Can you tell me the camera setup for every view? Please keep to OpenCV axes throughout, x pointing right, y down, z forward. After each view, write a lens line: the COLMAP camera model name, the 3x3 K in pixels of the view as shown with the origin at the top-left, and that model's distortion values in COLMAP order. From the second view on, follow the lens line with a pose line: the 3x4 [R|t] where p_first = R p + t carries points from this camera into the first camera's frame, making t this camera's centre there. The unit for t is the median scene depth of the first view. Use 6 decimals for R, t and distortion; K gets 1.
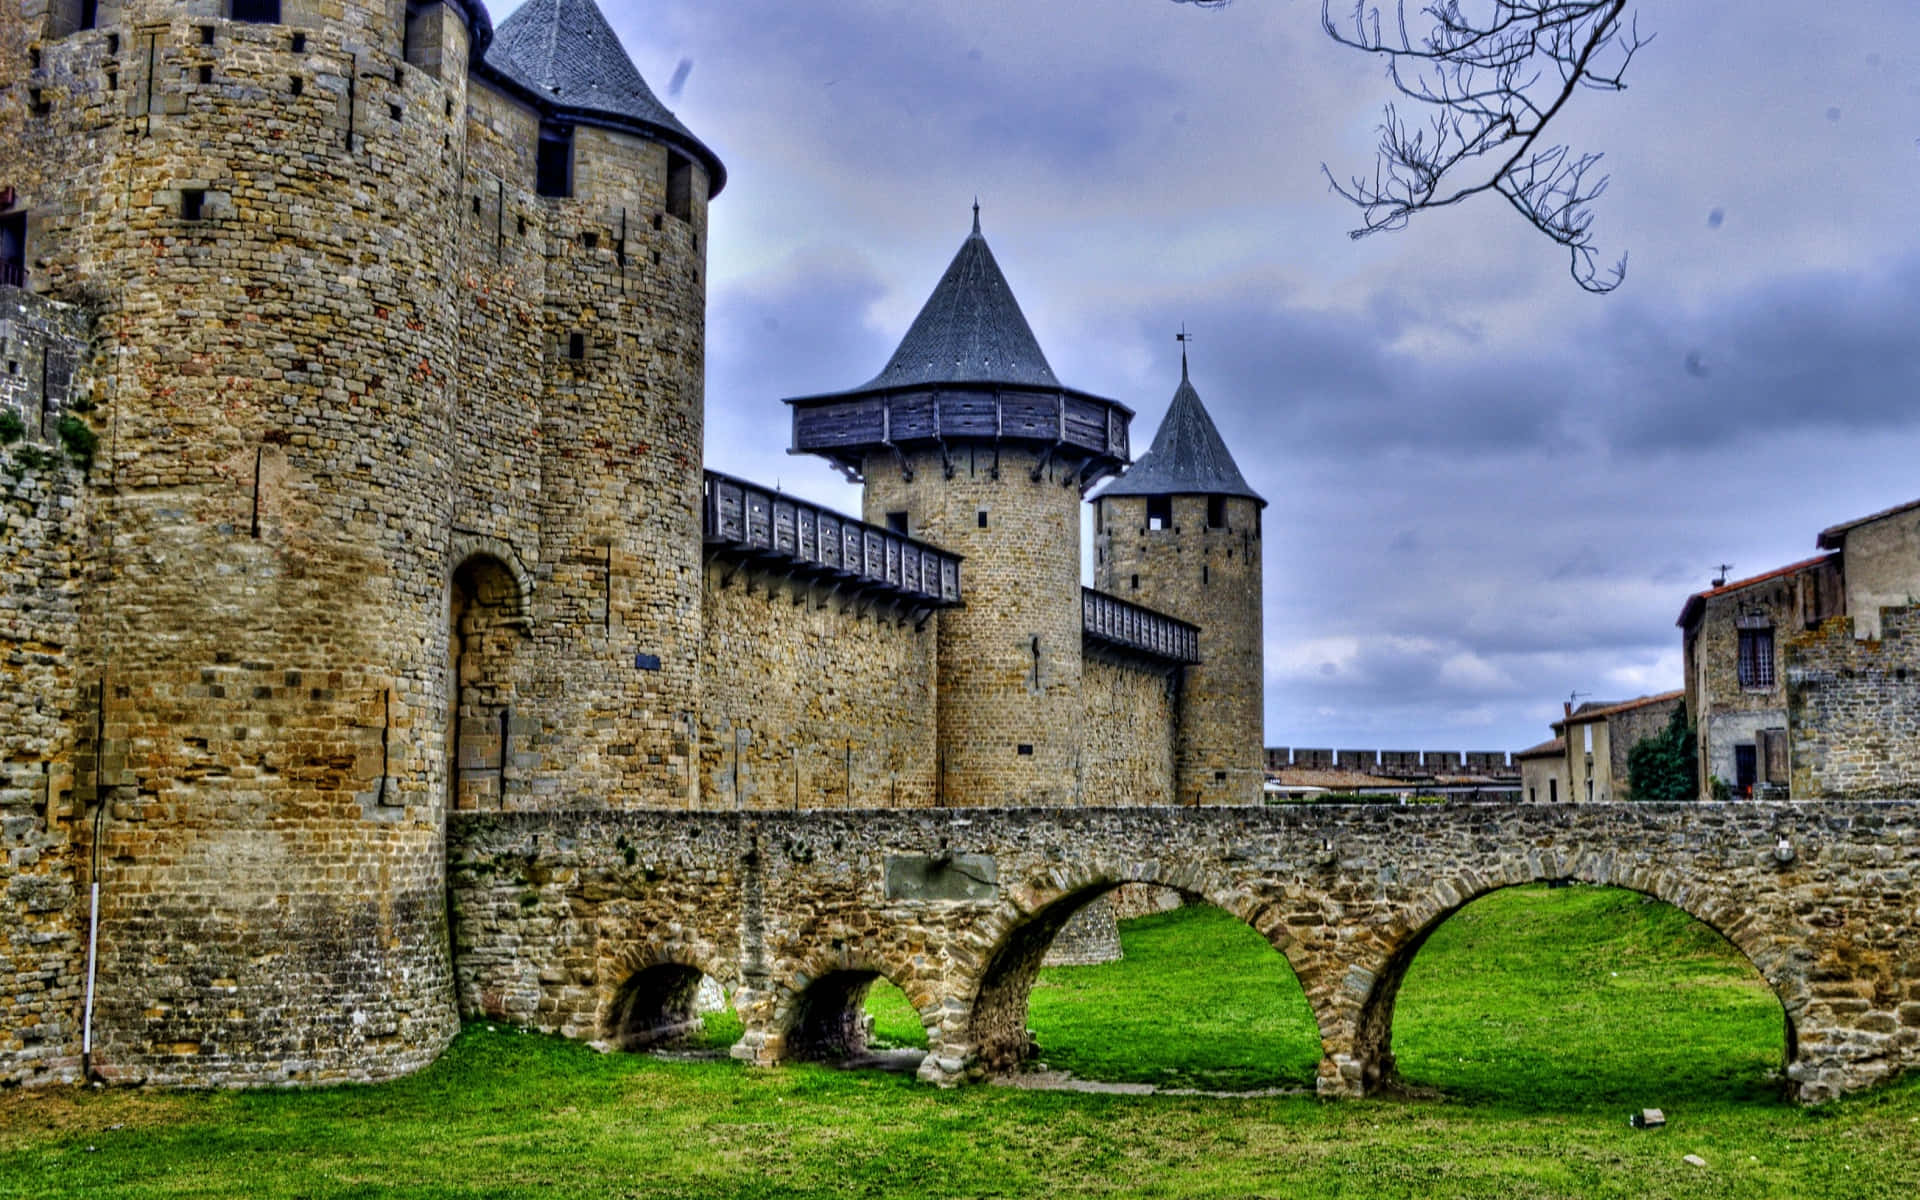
lens RADIAL K [[1824.2, 0, 960.0], [0, 1824.2, 600.0], [0, 0, 1]] dist [-0.011995, 0.005916]
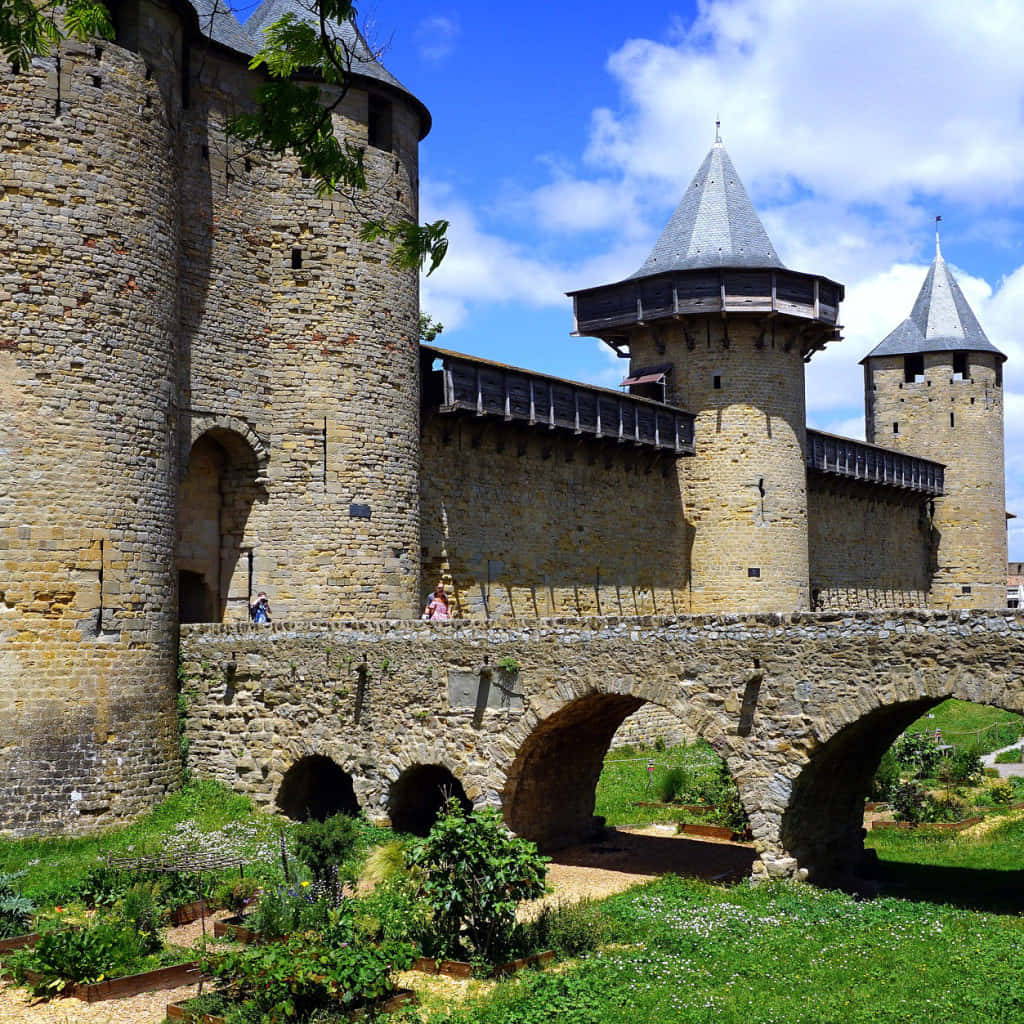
lens RADIAL K [[1424.4, 0, 512.0], [0, 1424.4, 512.0], [0, 0, 1]] dist [0.001574, 0.034357]
pose [[0.969893, -0.027993, -0.241918, 0.203816], [0.037790, 0.998639, 0.035952, 0.004836], [0.240582, -0.044012, 0.969630, 0.102739]]
